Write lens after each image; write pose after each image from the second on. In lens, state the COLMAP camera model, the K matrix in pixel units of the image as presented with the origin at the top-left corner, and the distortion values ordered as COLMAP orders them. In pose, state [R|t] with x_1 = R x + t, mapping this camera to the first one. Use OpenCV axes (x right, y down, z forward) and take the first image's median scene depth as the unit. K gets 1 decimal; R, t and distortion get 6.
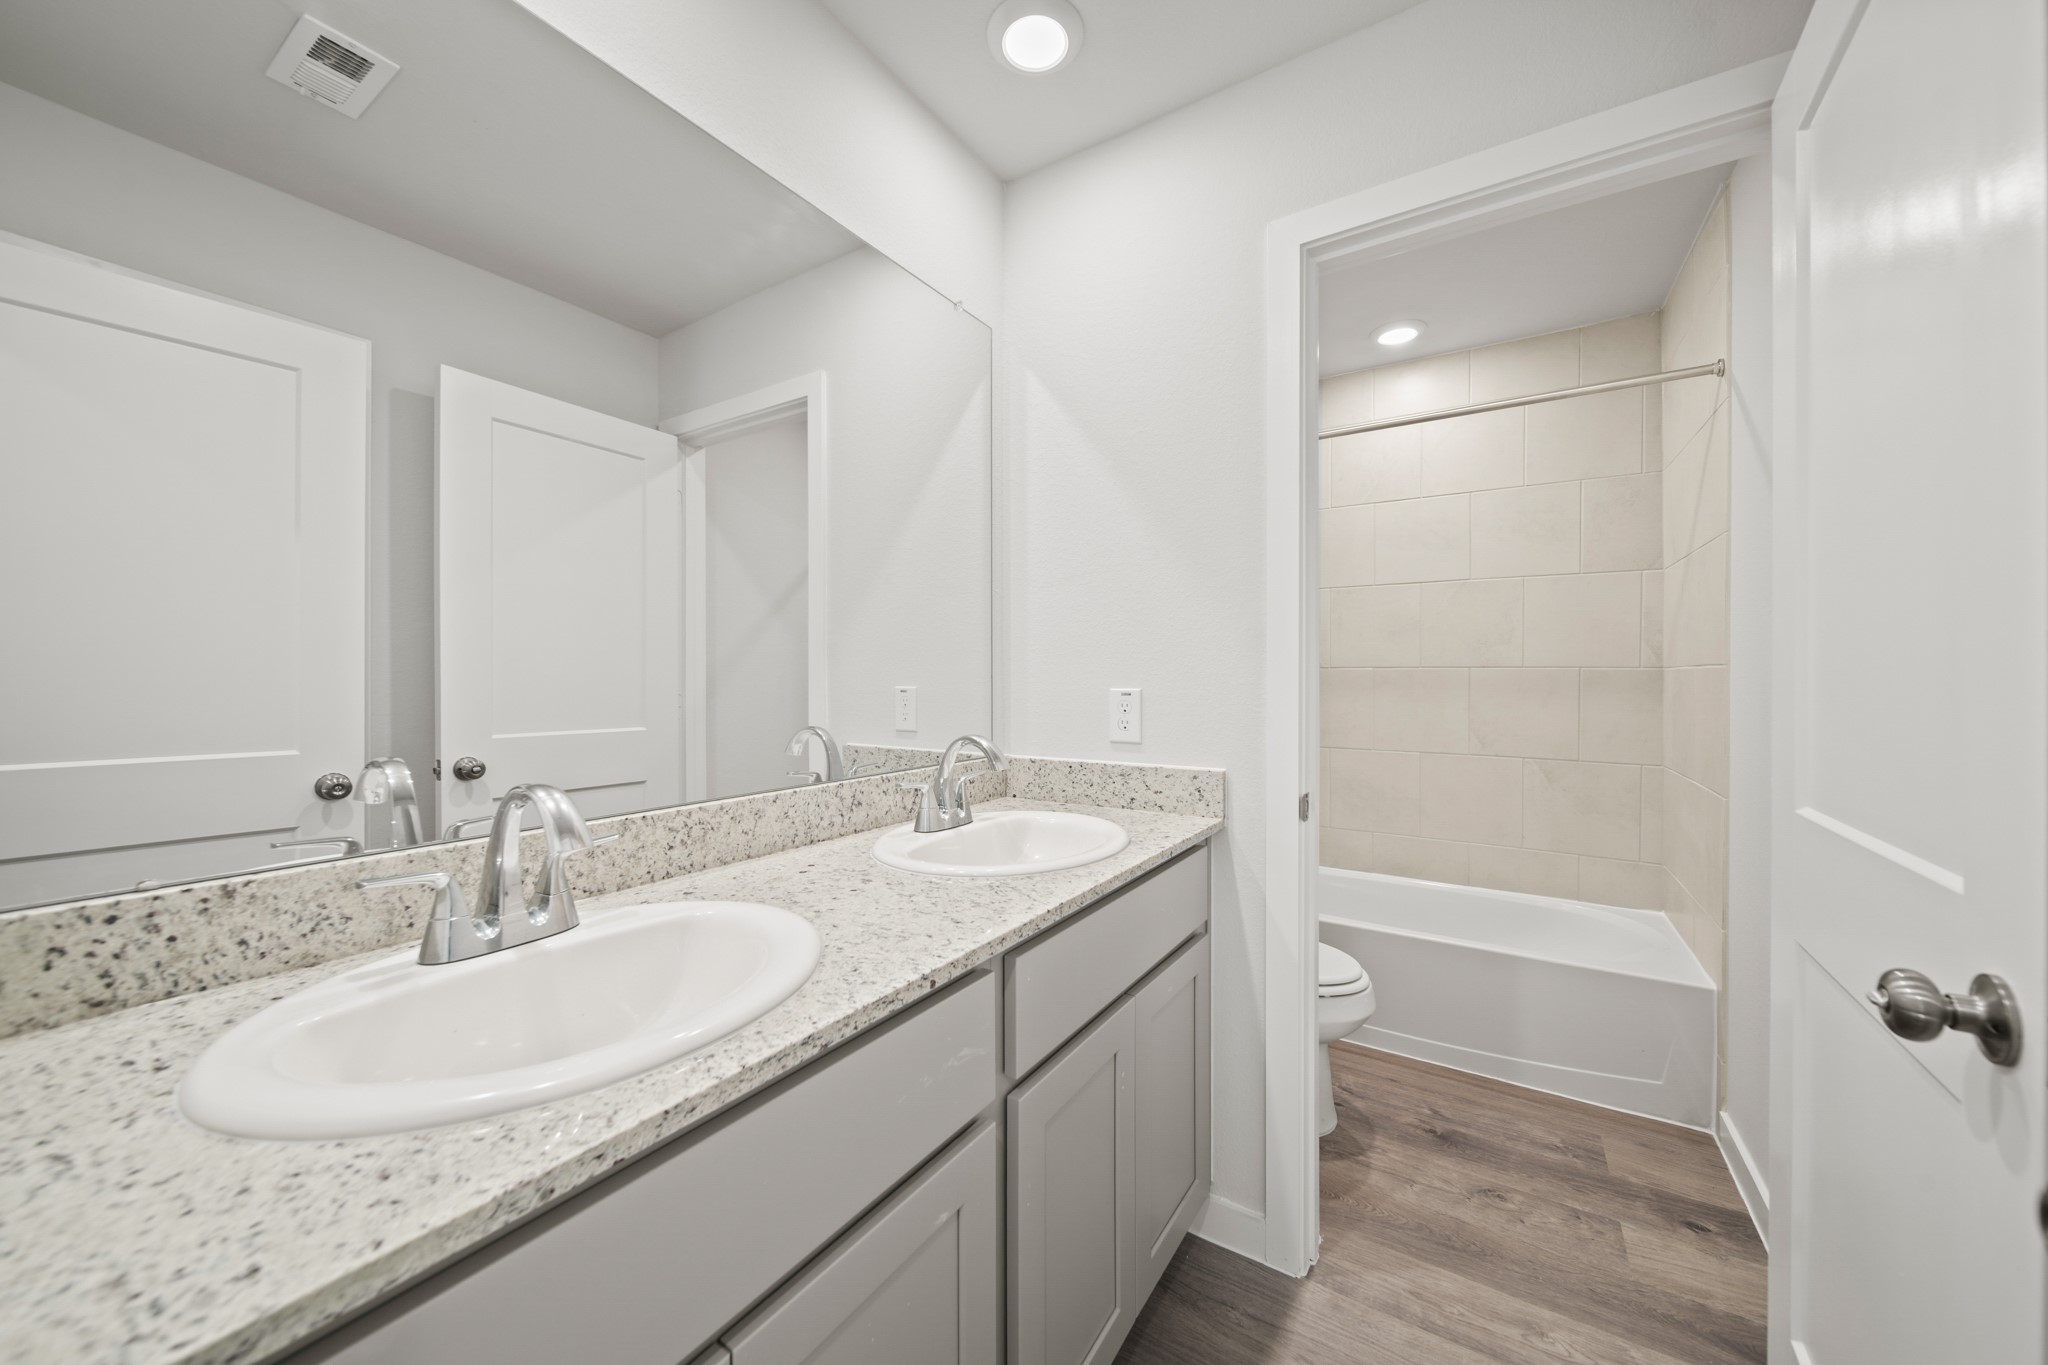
lens RADIAL K [[737.8, 0, 1024.0], [0, 737.8, 682.5], [0, 0, 1]] dist [-0.000258, -0.000013]
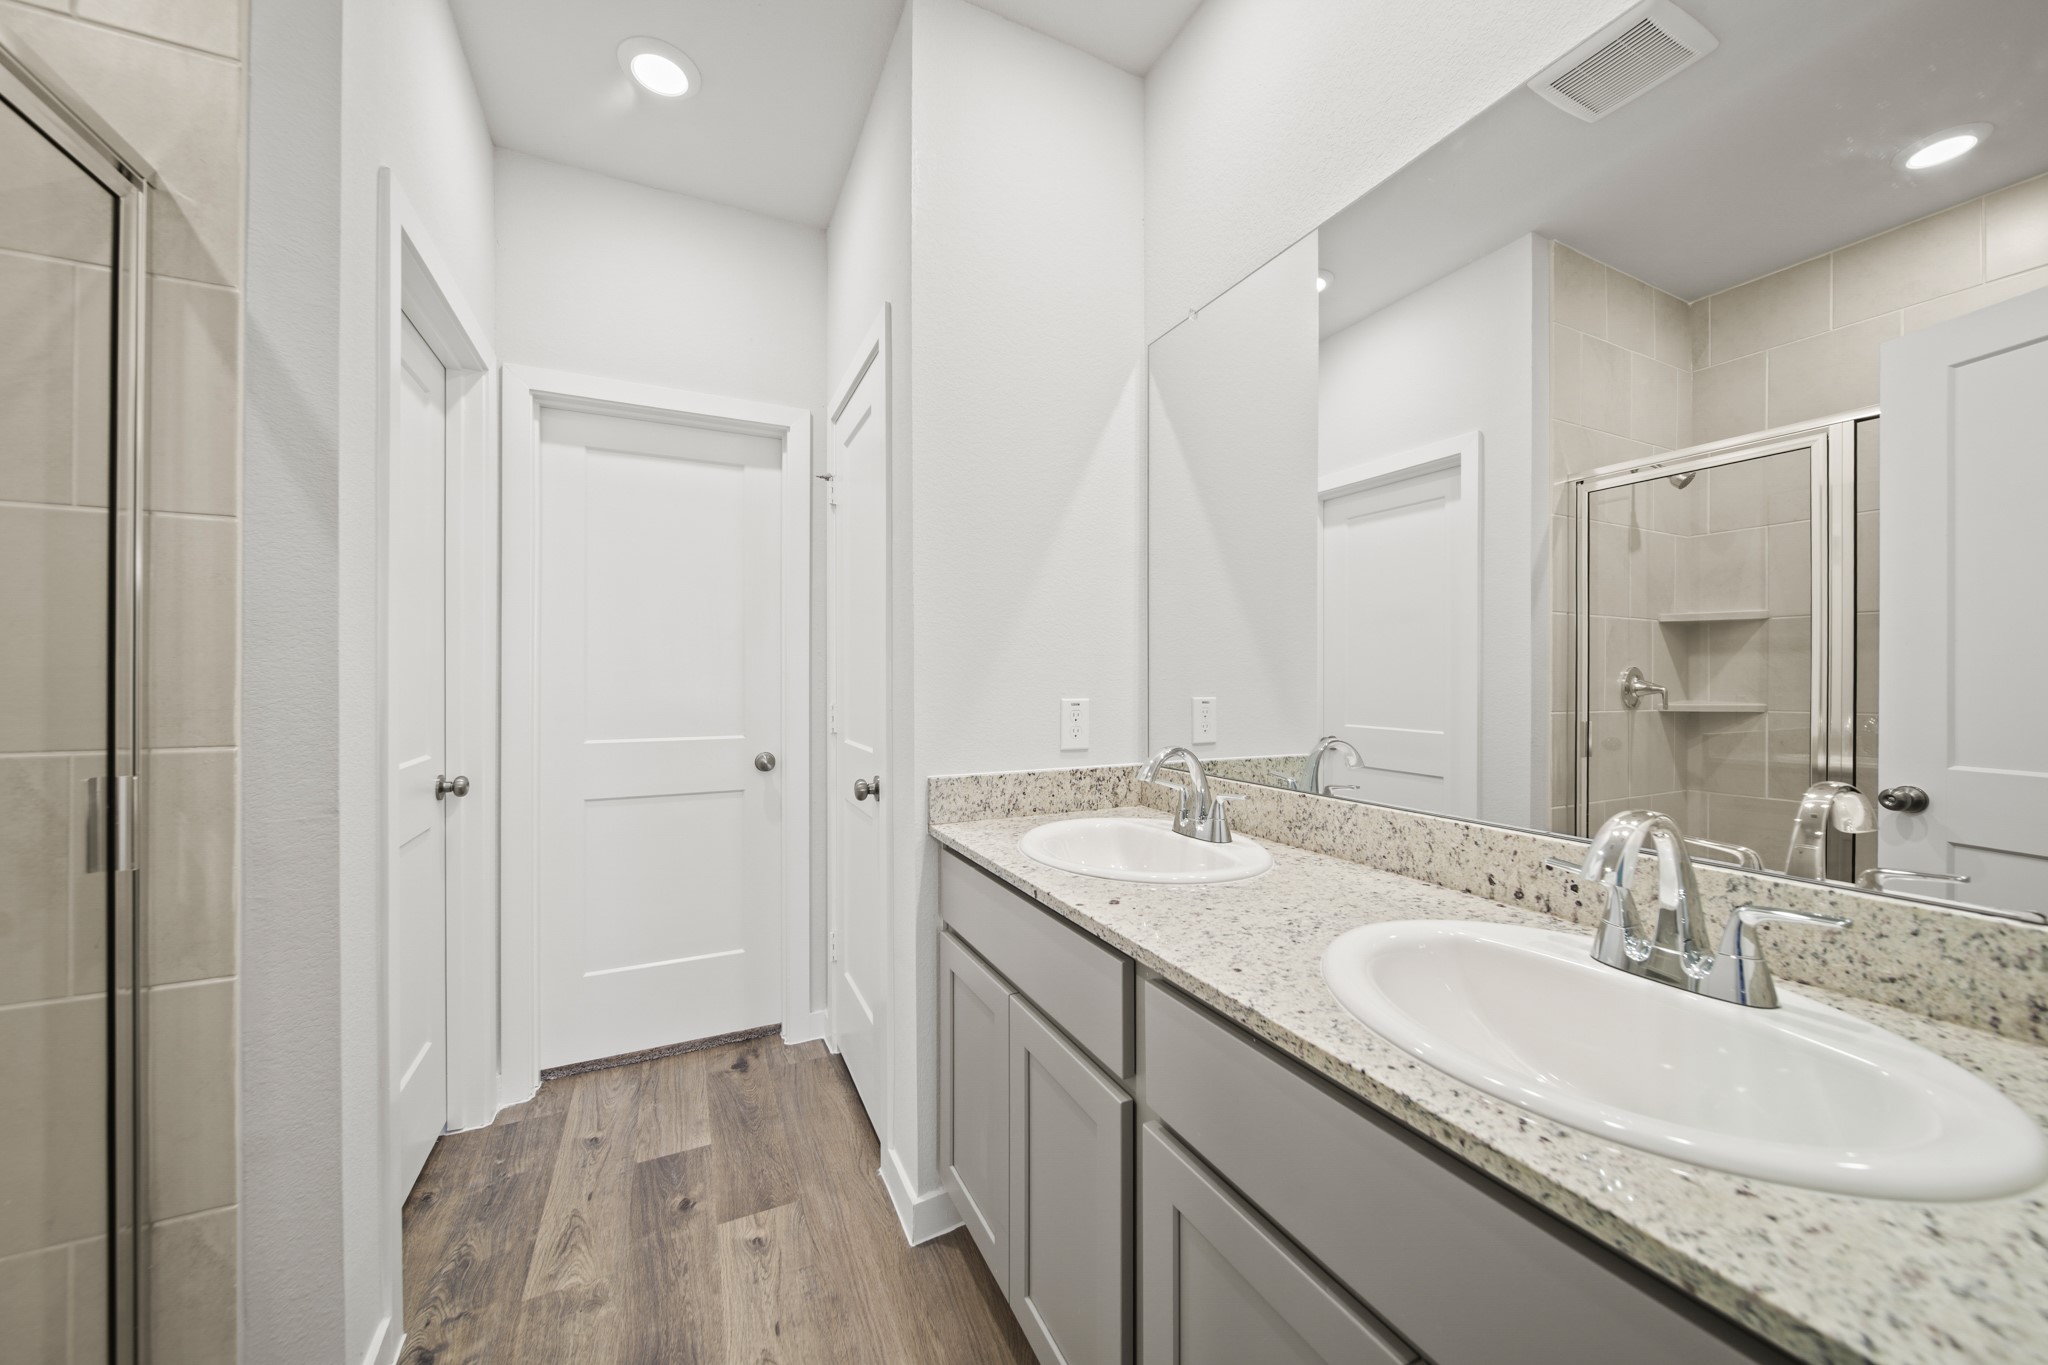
lens RADIAL K [[737.8, 0, 1024.0], [0, 737.8, 682.5], [0, 0, 1]] dist [-0.000258, -0.000013]
pose [[-0.516962, -0.007828, -0.855972, 0.884449], [-0.010192, 0.999944, -0.002989, -0.006144], [0.855947, 0.007179, -0.517013, 1.343513]]
